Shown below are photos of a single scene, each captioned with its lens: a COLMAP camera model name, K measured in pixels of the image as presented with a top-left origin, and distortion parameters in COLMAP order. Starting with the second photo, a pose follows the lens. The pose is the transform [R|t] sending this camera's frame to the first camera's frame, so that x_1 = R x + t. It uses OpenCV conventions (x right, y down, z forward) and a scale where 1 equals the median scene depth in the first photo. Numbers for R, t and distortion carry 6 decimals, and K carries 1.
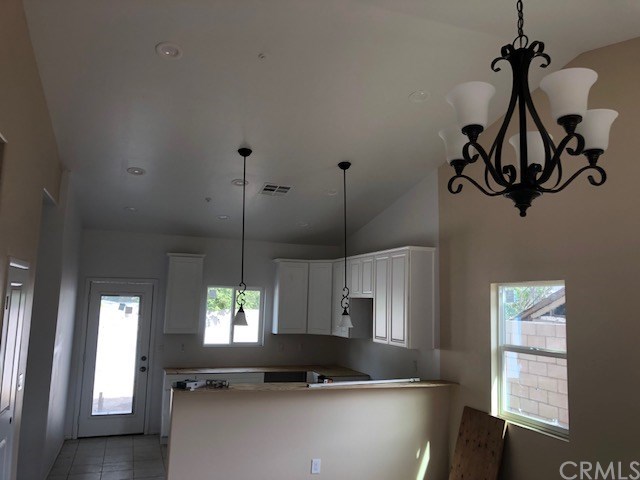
lens RADIAL K [[521.5, 0, 321.1], [0, 521.5, 236.8], [0, 0, 1]] dist [0.002818, -0.001398]
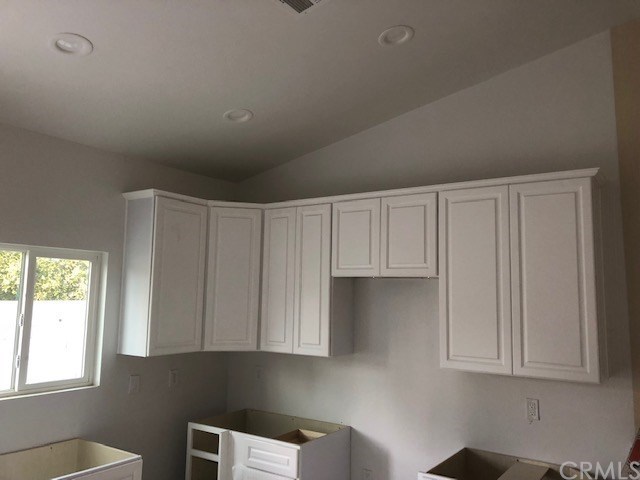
lens RADIAL K [[529.8, 0, 320.0], [0, 529.8, 240.0], [0, 0, 1]] dist [0.001856, -0.005491]
pose [[0.813671, 0.054413, 0.578773, -0.238084], [-0.069714, 0.997558, 0.004223, 0.075882], [-0.577130, -0.043785, 0.815478, 0.562915]]
